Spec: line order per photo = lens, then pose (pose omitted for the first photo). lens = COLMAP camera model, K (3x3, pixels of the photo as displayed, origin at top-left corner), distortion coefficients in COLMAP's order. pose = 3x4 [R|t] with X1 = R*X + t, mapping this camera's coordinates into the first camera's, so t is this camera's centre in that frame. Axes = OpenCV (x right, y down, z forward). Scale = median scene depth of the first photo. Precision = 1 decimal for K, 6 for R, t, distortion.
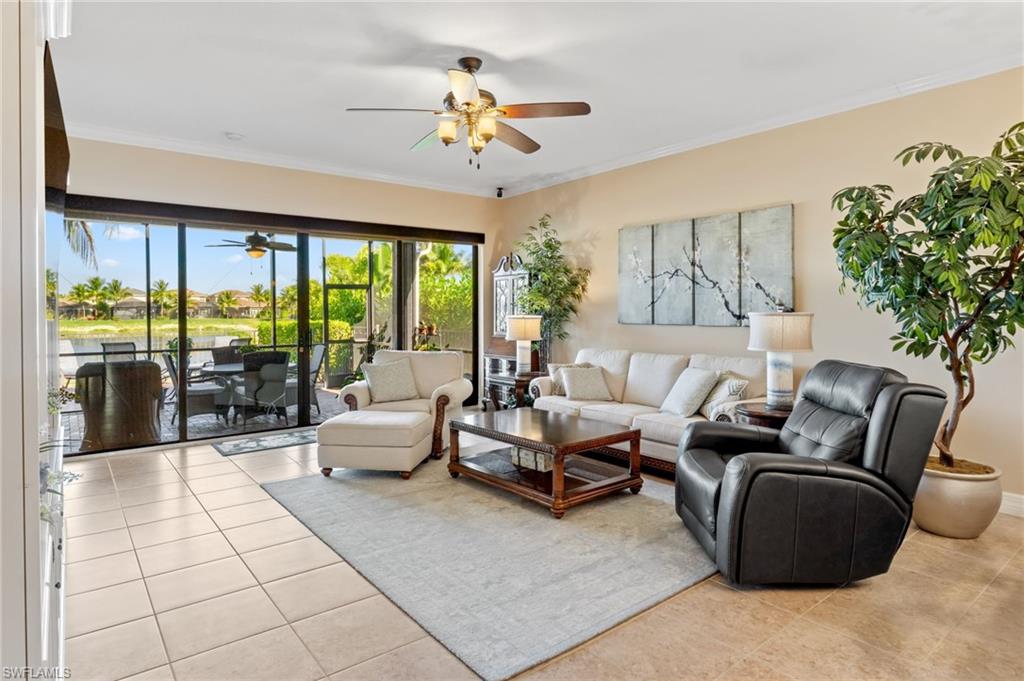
lens RADIAL K [[561.2, 0, 504.4], [0, 561.2, 319.4], [0, 0, 1]] dist [-0.005213, 0.003800]
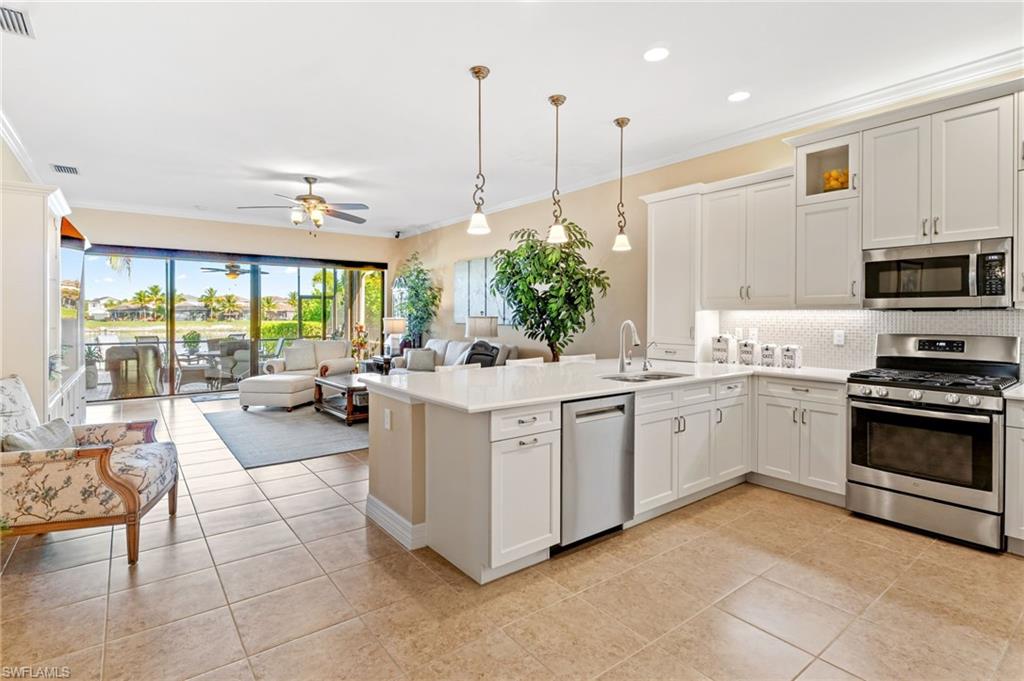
lens RADIAL K [[489.4, 0, 507.5], [0, 489.4, 315.8], [0, 0, 1]] dist [-0.004164, -0.001441]
pose [[0.999966, 0.005703, -0.005935, 0.411098], [-0.005790, 0.999873, -0.014876, 0.007070], [0.005849, 0.014910, 0.999872, -0.408855]]
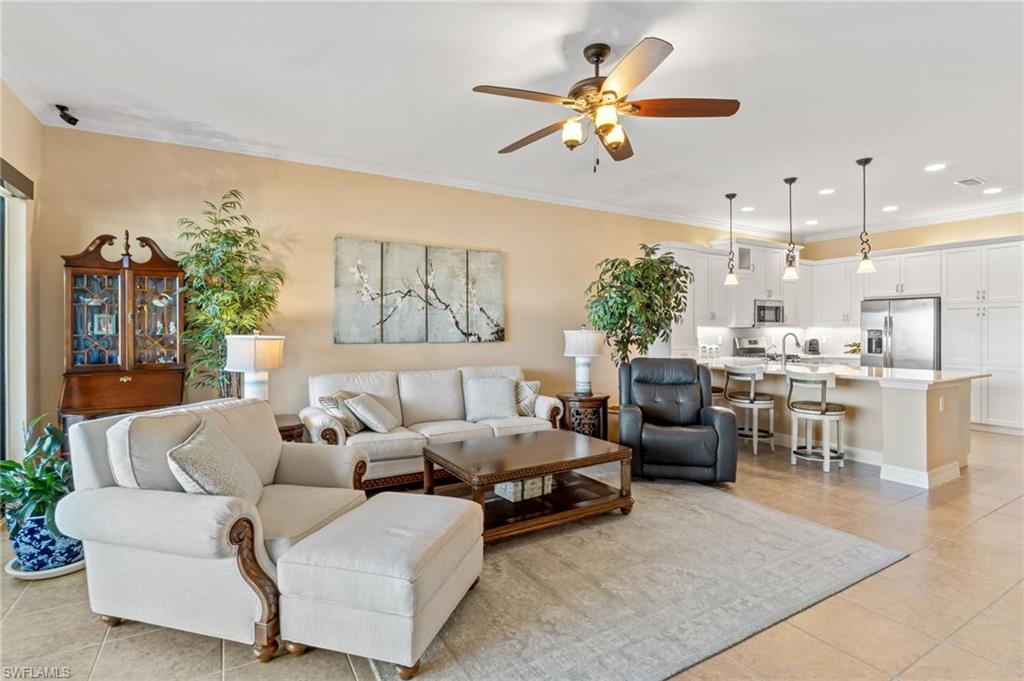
lens RADIAL K [[498.8, 0, 492.7], [0, 498.8, 323.2], [0, 0, 1]] dist [-0.004751, -0.002255]
pose [[0.147098, 0.016316, 0.988987, -0.610449], [0.013794, 0.999733, -0.018545, -0.007204], [-0.989026, 0.016370, 0.146834, 0.729015]]
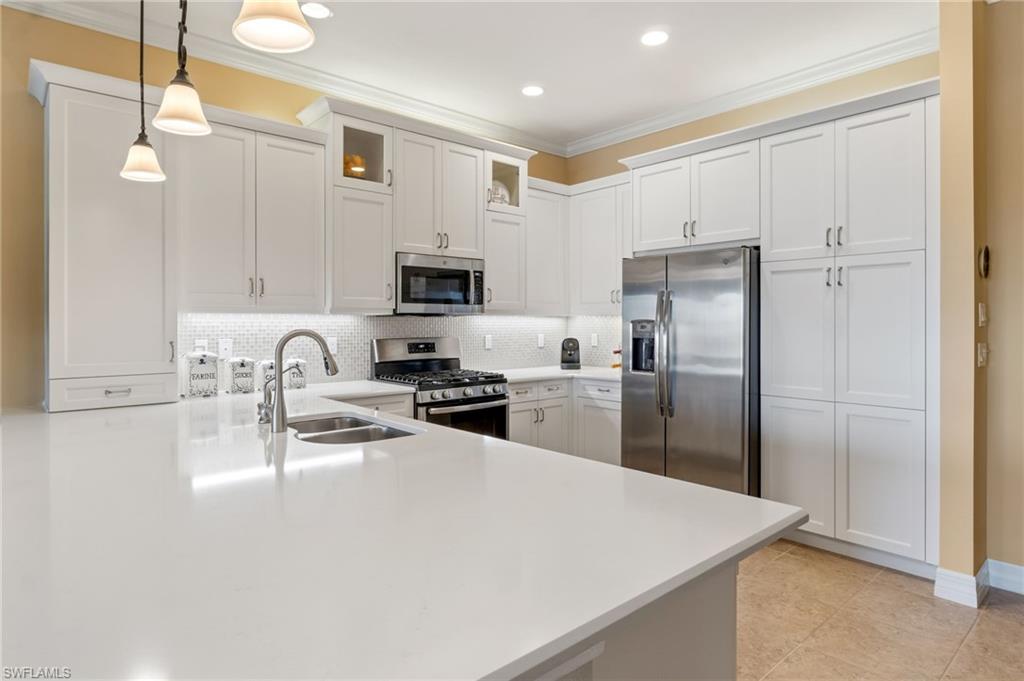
lens RADIAL K [[569.3, 0, 499.3], [0, 569.3, 323.9], [0, 0, 1]] dist [-0.010039, 0.003884]
pose [[-0.045036, 0.000654, 0.998985, 0.161492], [0.018335, 0.999832, 0.000172, 0.001155], [-0.998817, 0.018325, -0.045040, 0.121505]]
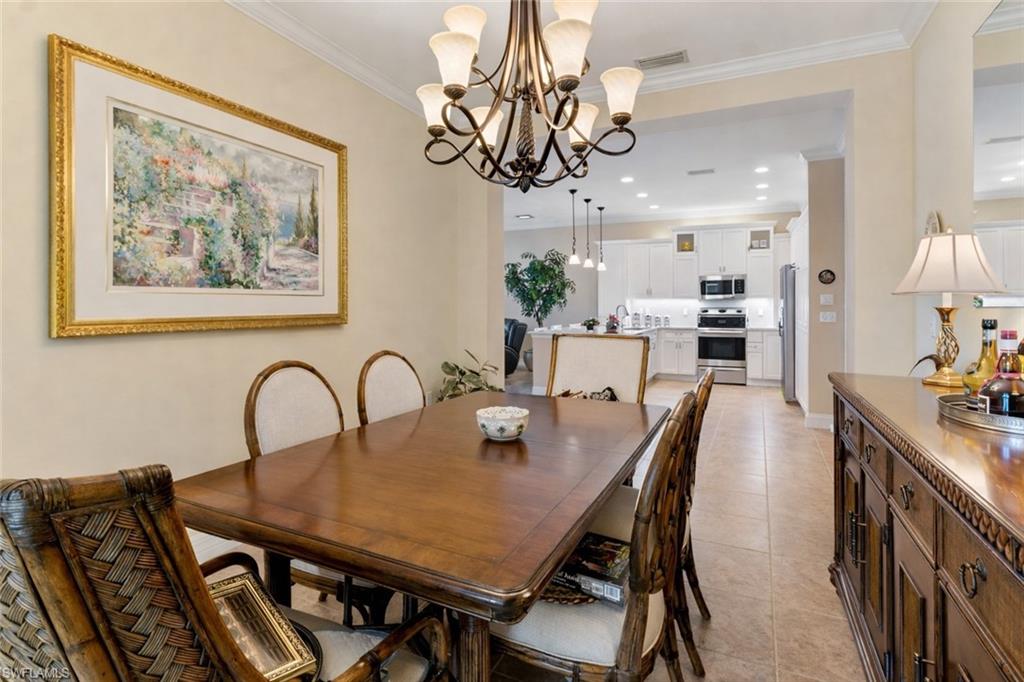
lens RADIAL K [[498.8, 0, 495.5], [0, 498.8, 295.3], [0, 0, 1]] dist [-0.004751, -0.002255]
pose [[0.899950, 0.013007, 0.435798, -0.426516], [0.002753, 0.999365, -0.035514, 0.028164], [-0.435984, 0.033160, 0.899343, -0.938978]]
